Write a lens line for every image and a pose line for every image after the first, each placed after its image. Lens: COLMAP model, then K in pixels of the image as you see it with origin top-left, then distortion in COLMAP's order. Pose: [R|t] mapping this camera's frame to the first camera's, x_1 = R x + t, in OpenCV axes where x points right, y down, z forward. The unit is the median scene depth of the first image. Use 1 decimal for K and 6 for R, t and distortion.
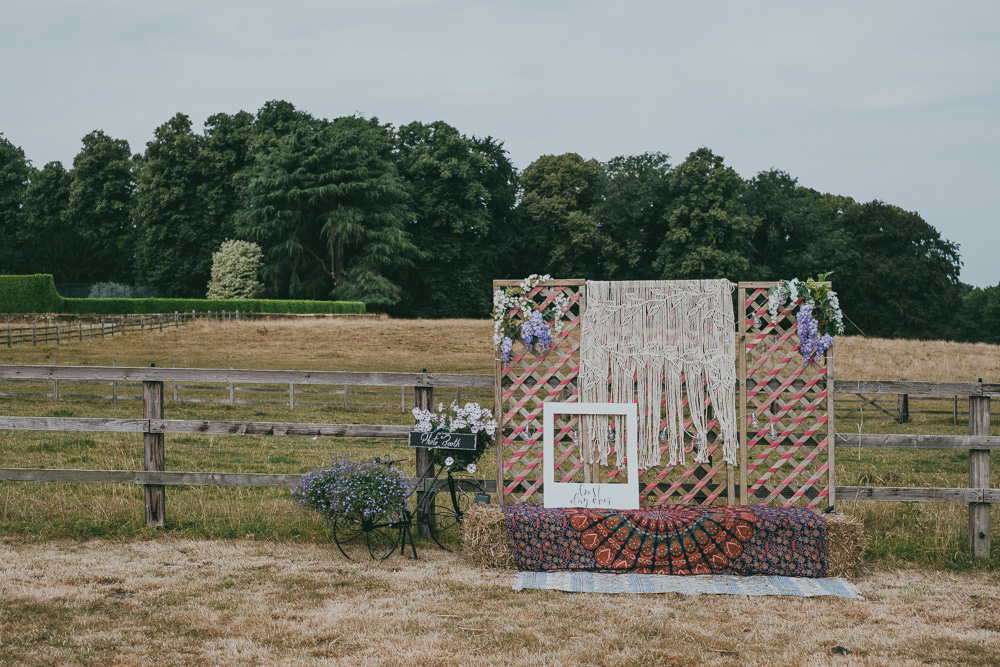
lens RADIAL K [[1582.6, 0, 500.0], [0, 1582.6, 333.5], [0, 0, 1]] dist [-0.002160, -0.133989]
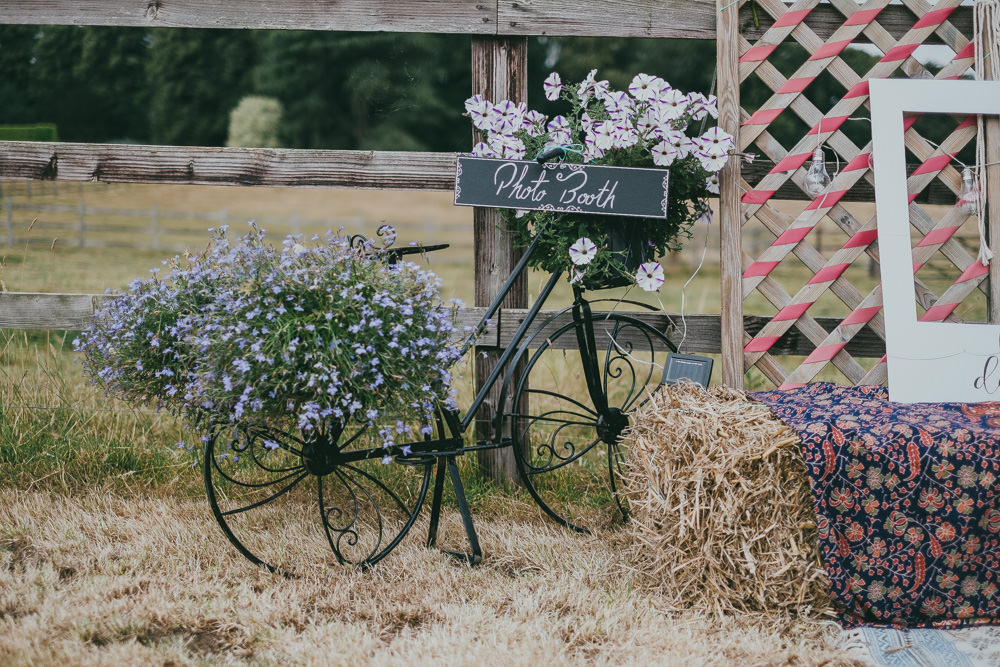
lens RADIAL K [[1530.6, 0, 550.2], [0, 1530.6, 332.4], [0, 0, 1]] dist [-0.045131, 0.060591]
pose [[0.999780, 0.010627, 0.018095, -0.043510], [-0.012035, 0.996753, 0.079610, 0.071610], [-0.017190, -0.079810, 0.996662, 0.686370]]
